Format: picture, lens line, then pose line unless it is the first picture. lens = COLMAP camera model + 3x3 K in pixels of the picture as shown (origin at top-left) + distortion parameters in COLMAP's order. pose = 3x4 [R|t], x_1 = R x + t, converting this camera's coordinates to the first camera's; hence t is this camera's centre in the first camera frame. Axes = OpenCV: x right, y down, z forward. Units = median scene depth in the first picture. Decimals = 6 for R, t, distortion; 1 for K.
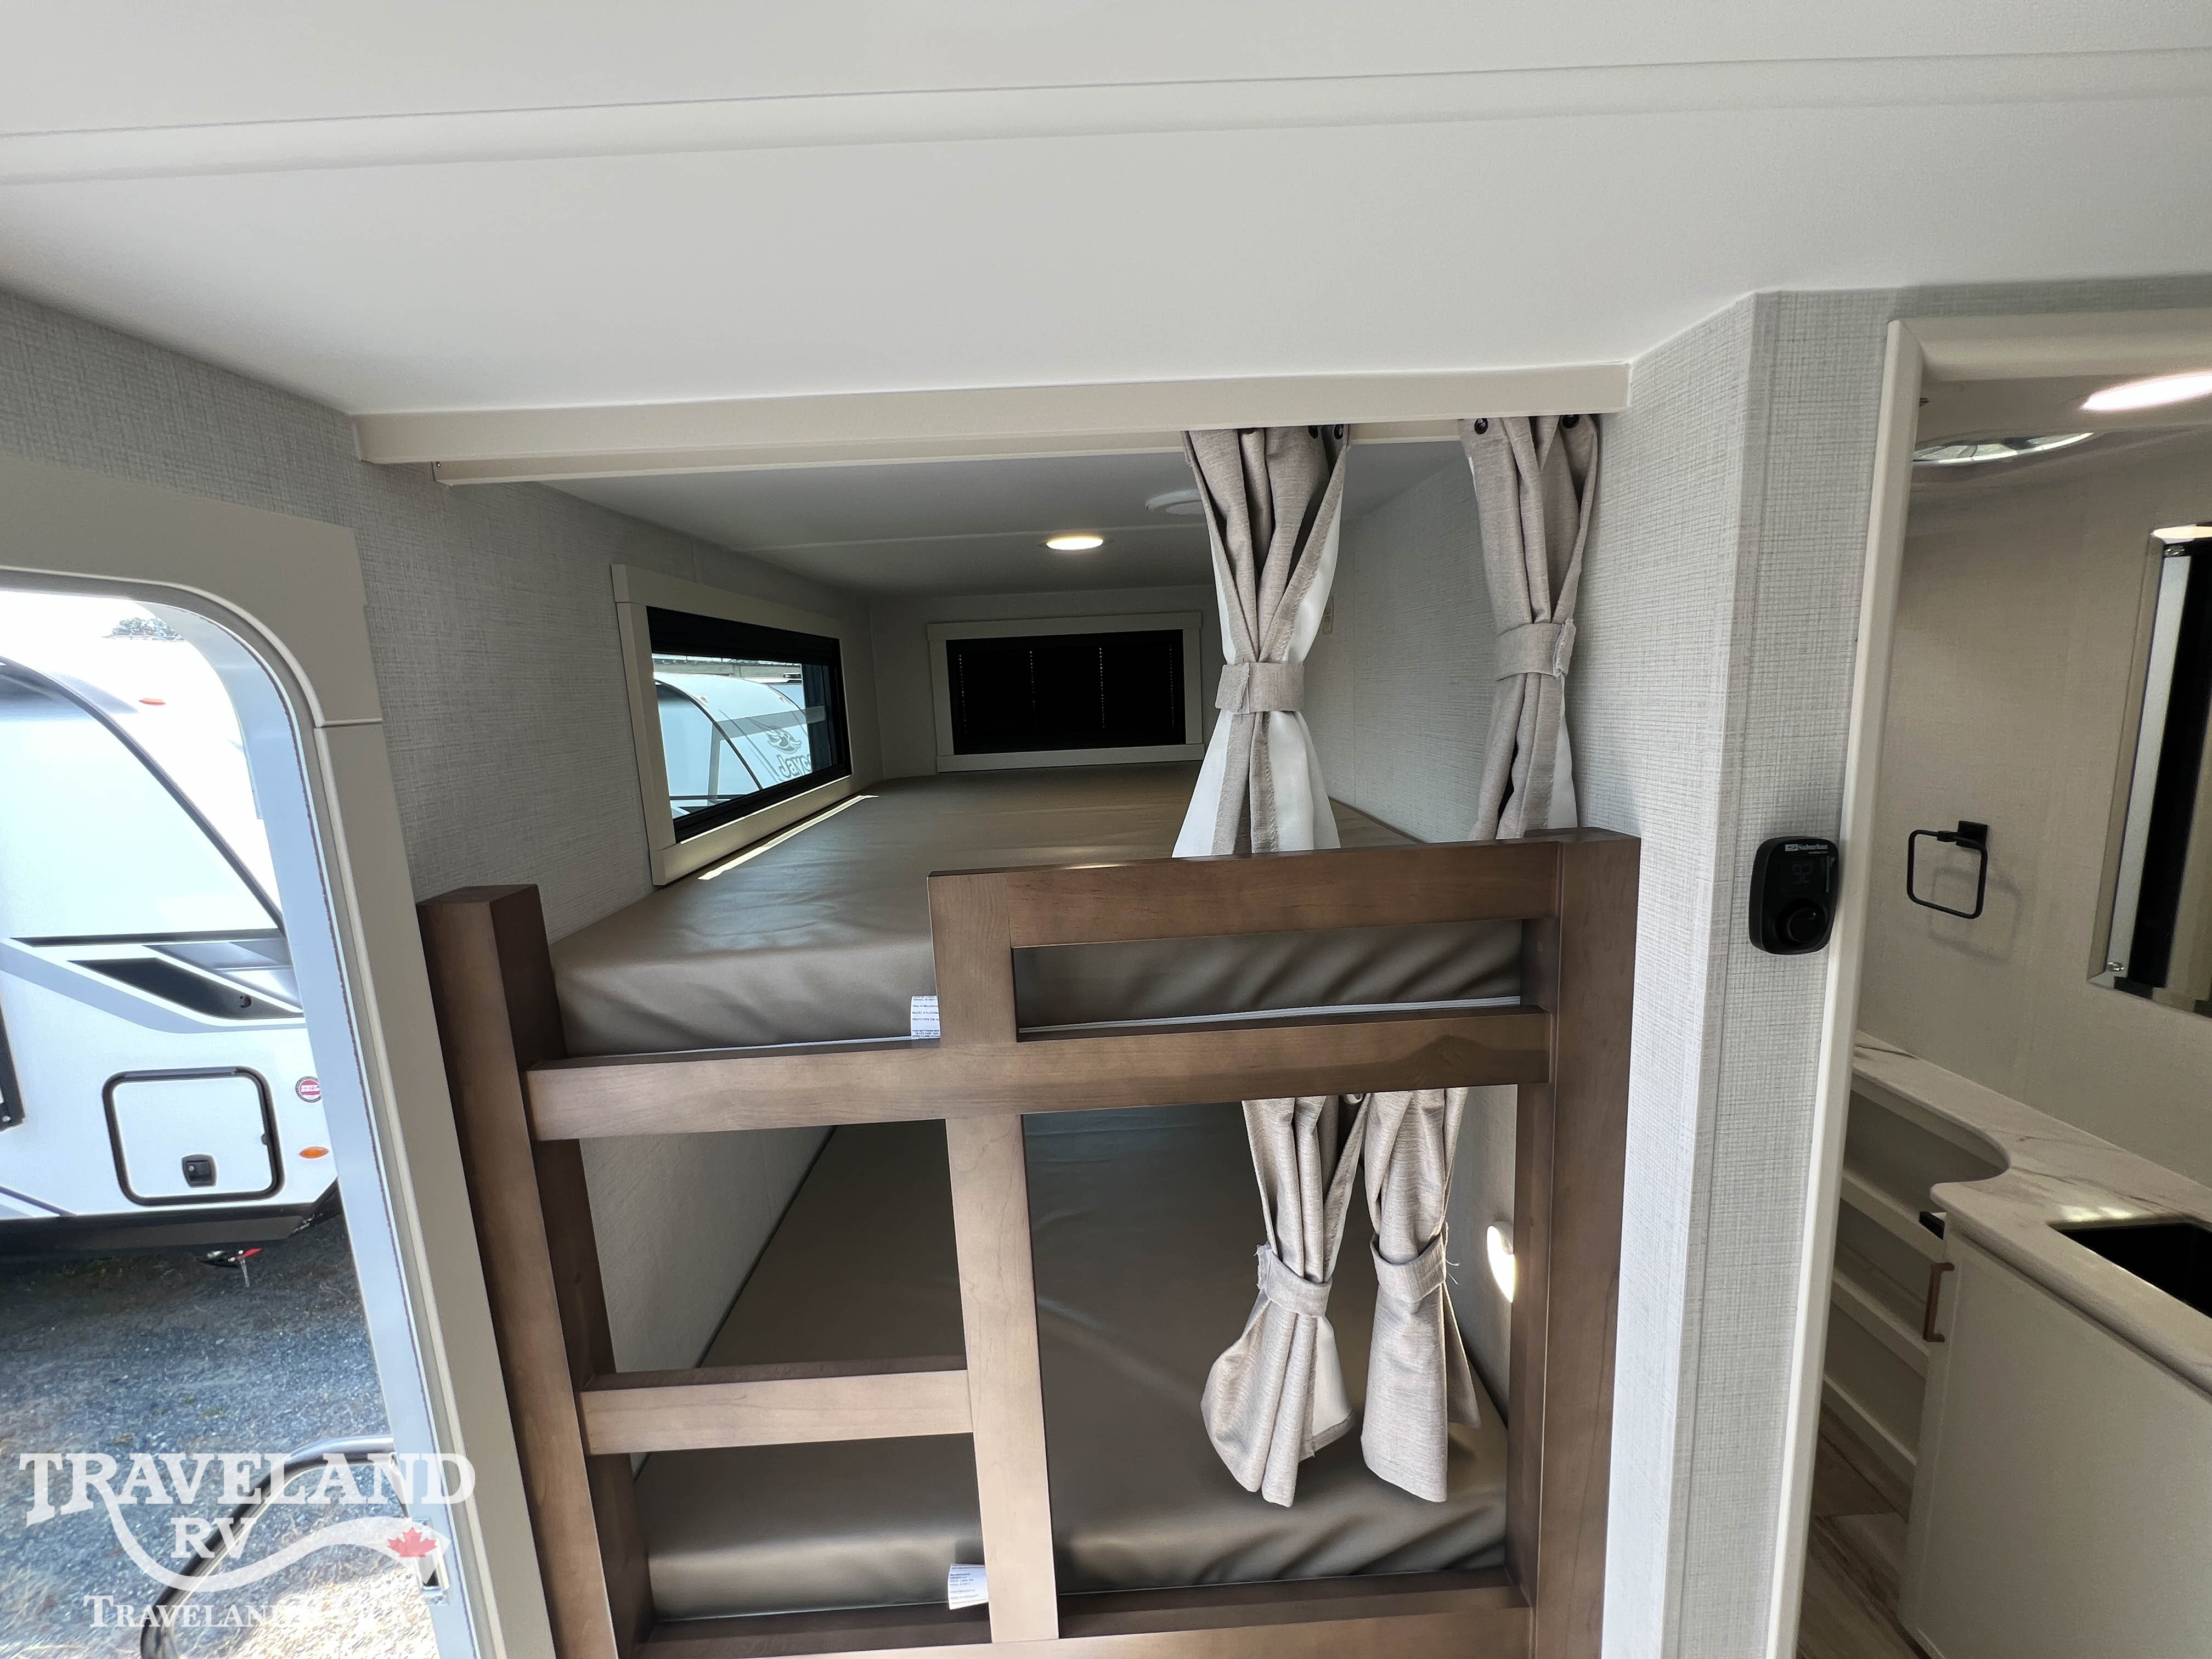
lens RADIAL K [[888.5, 0, 1105.2], [0, 888.5, 827.6], [0, 0, 1]] dist [-0.002915, 0.000710]
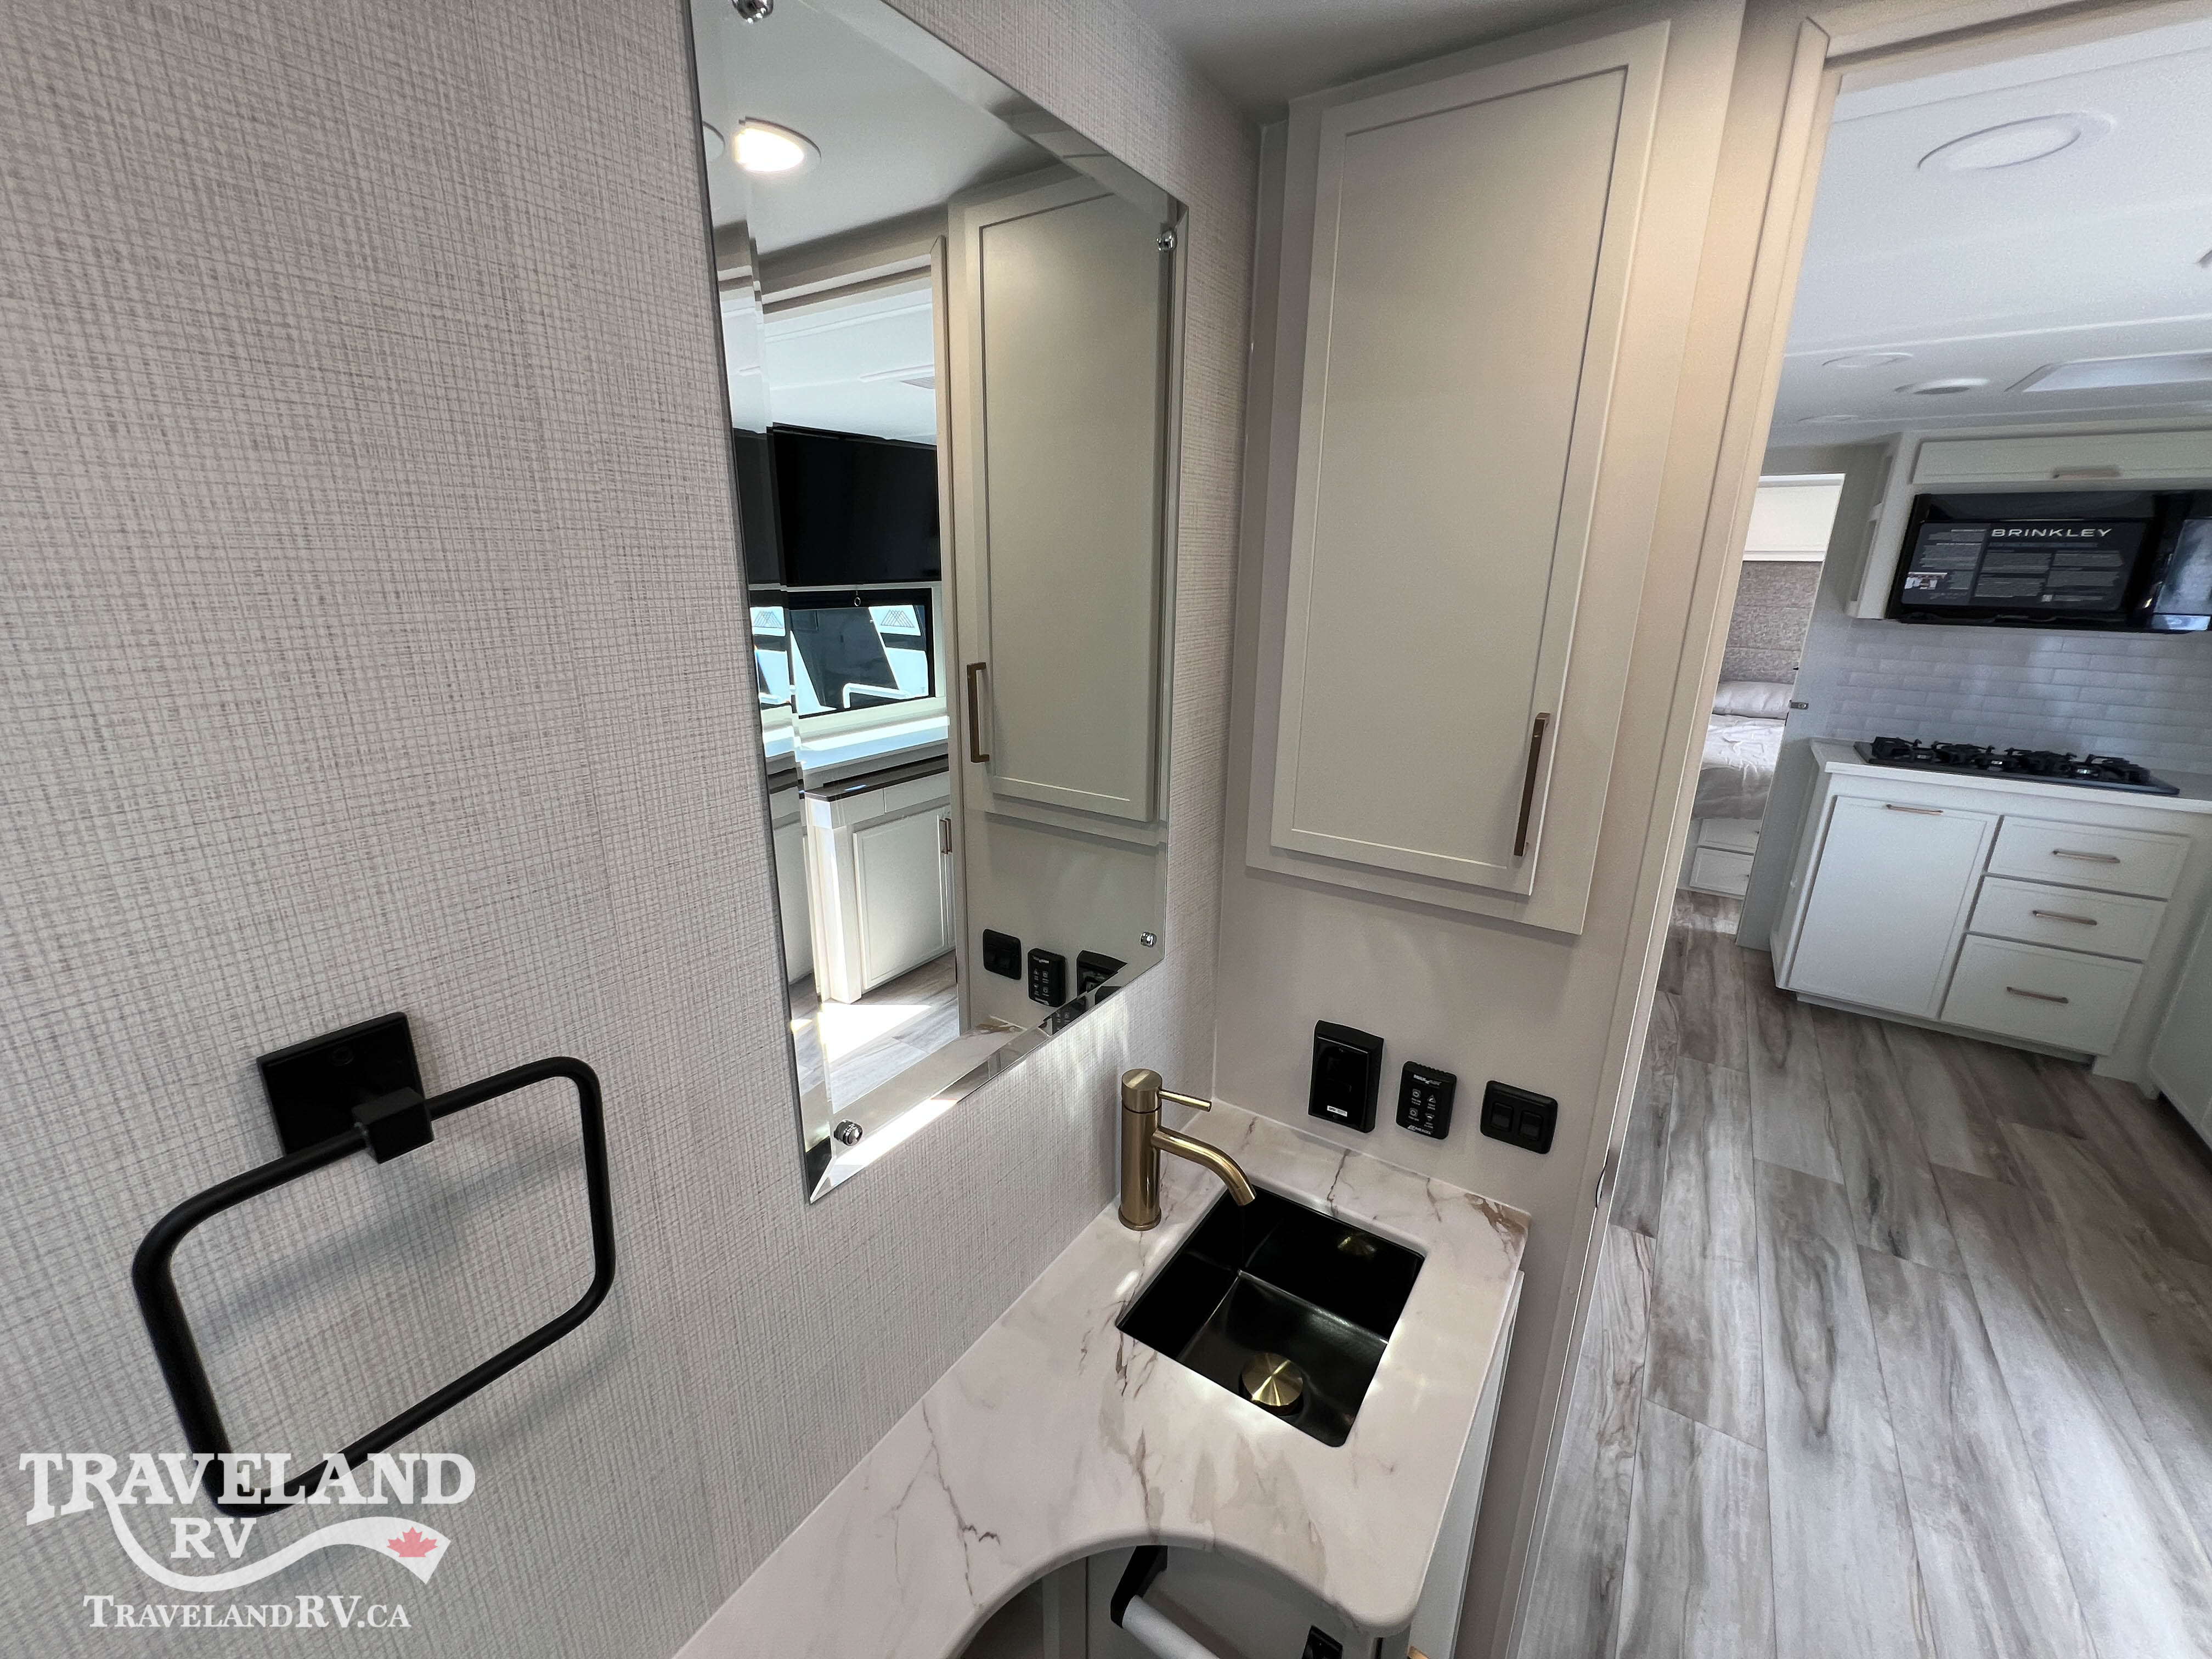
lens RADIAL K [[888.2, 0, 1105.2], [0, 888.2, 826.7], [0, 0, 1]] dist [-0.002524, 0.000748]
pose [[-0.817102, -0.123760, 0.563053, 1.170115], [0.126723, 0.914238, 0.384852, -0.188296], [-0.562393, 0.385815, -0.731342, 1.714644]]
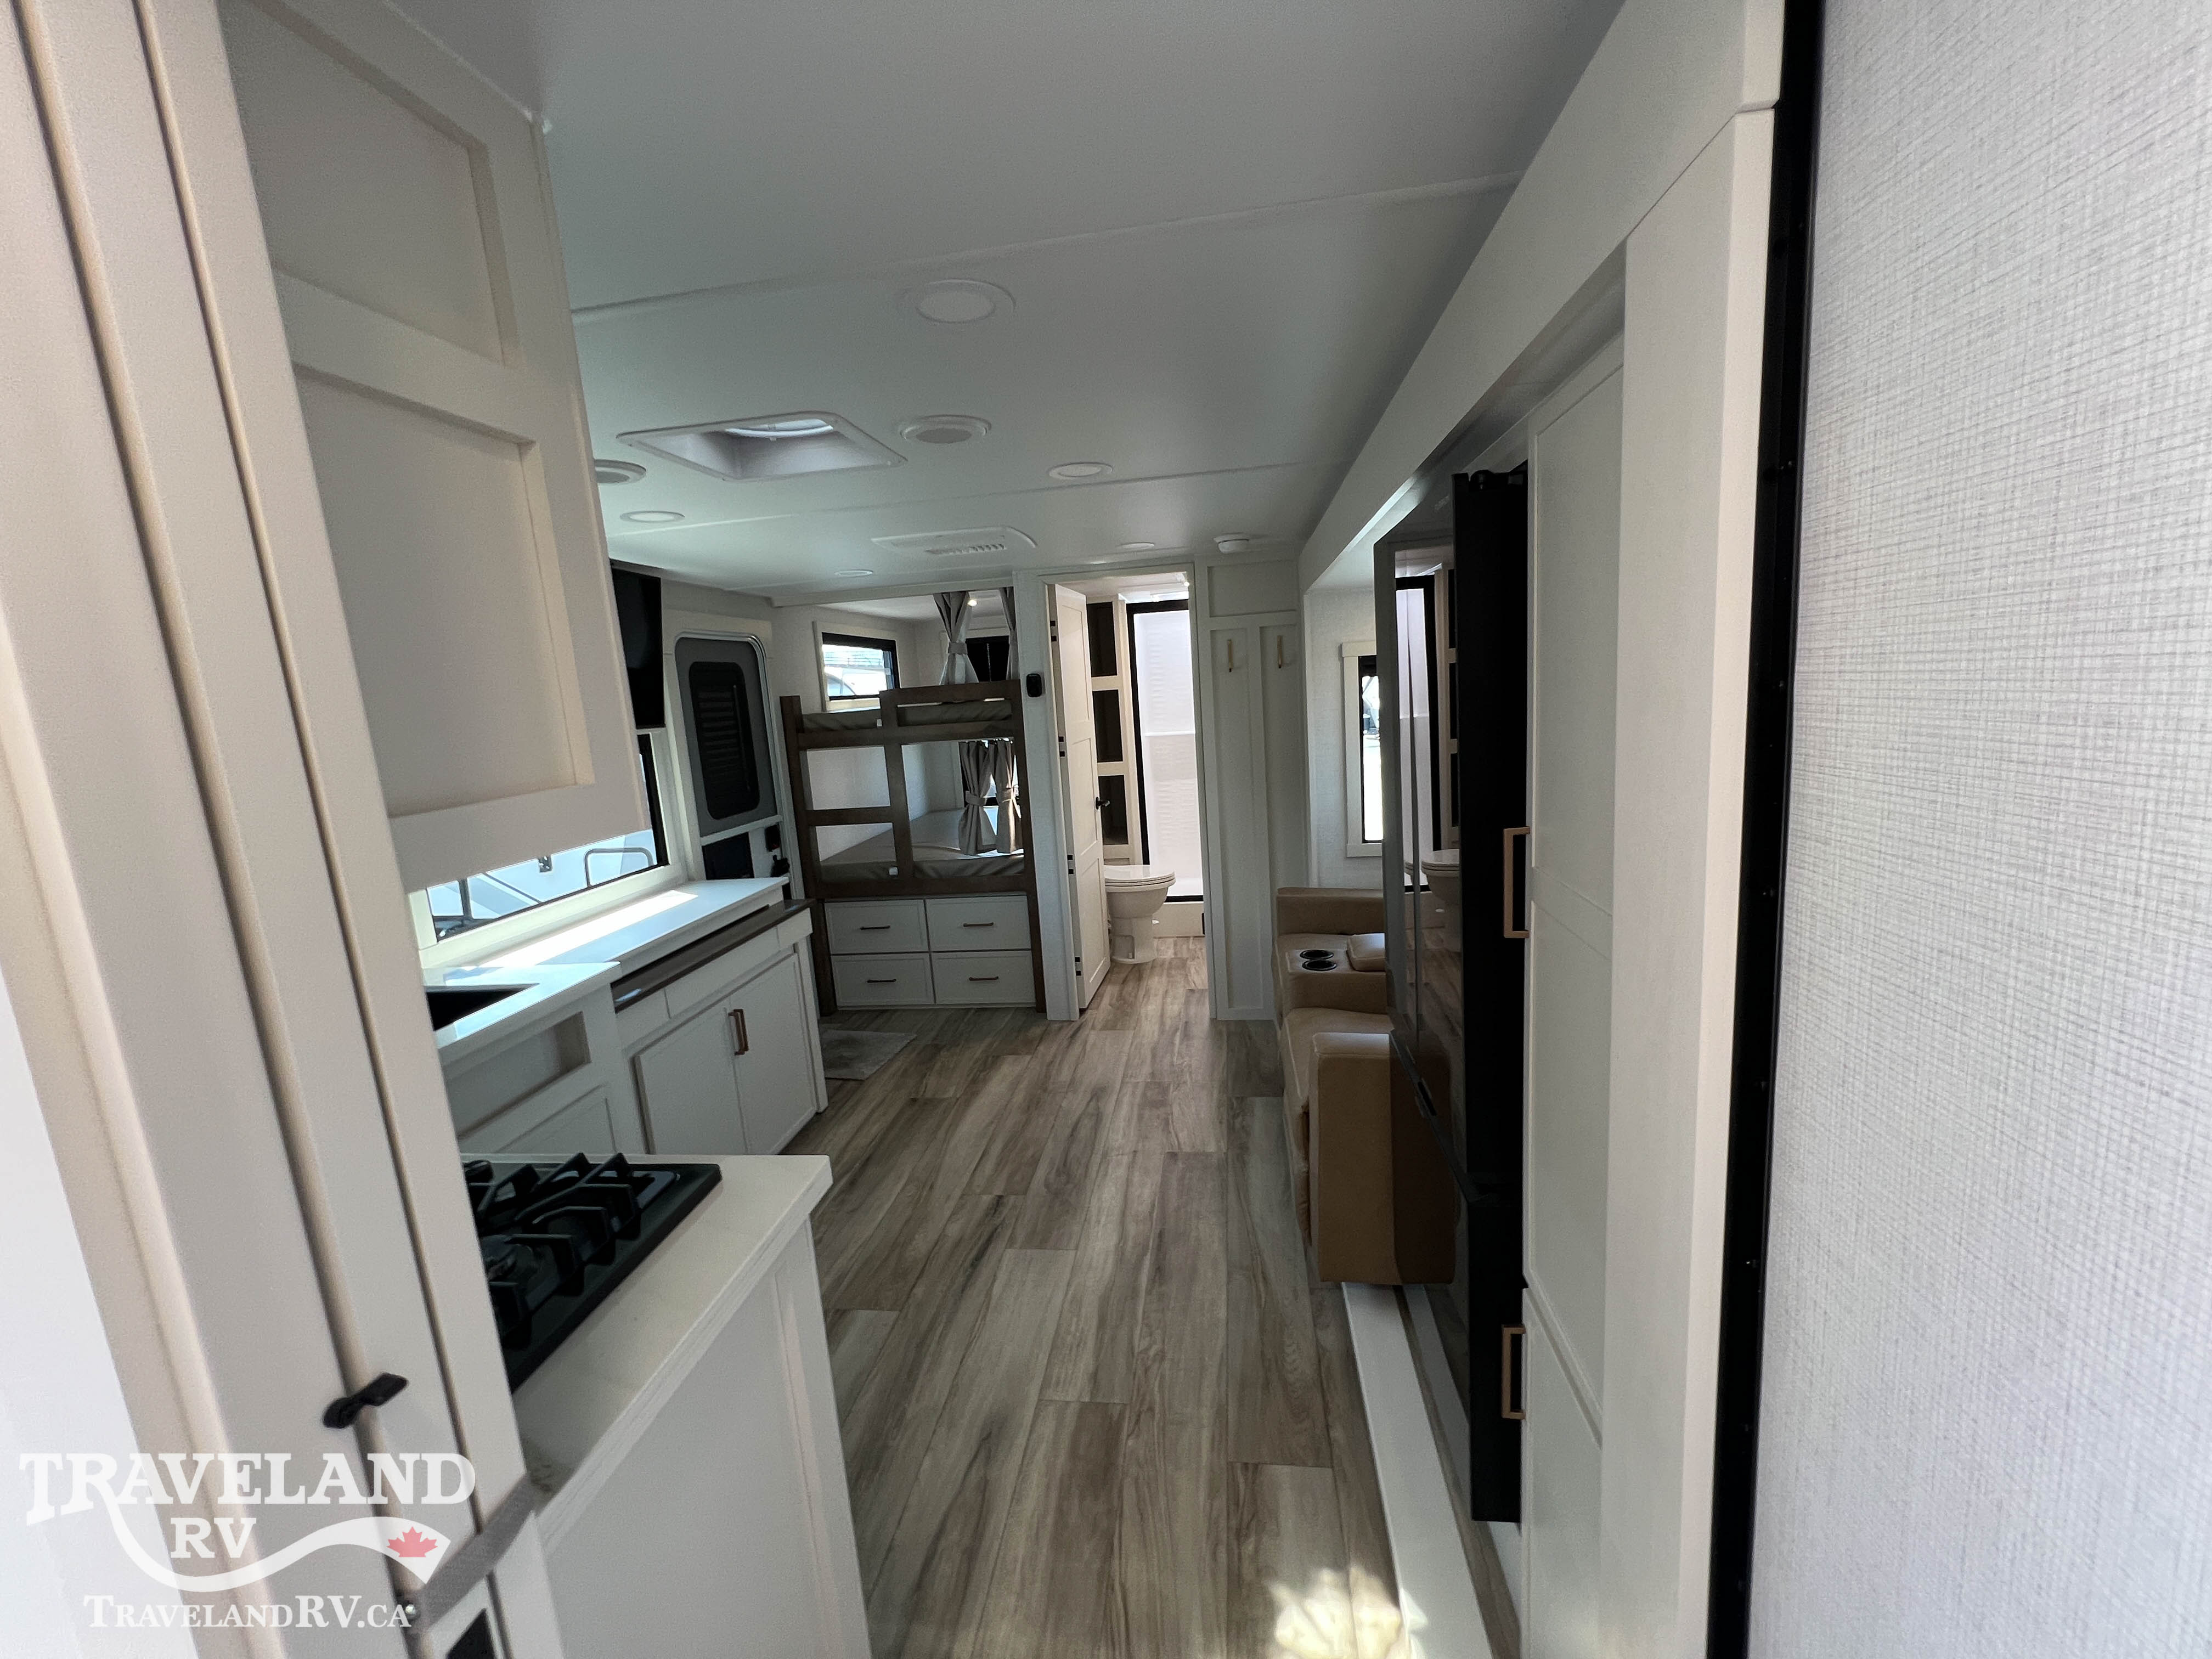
lens RADIAL K [[892.3, 0, 1099.1], [0, 892.3, 824.1], [0, 0, 1]] dist [0.001951, 0.000198]
pose [[0.986355, 0.006727, -0.164492, 1.405660], [-0.006639, 0.999977, 0.001086, 0.610999], [0.164496, 0.000021, 0.986378, -2.800981]]
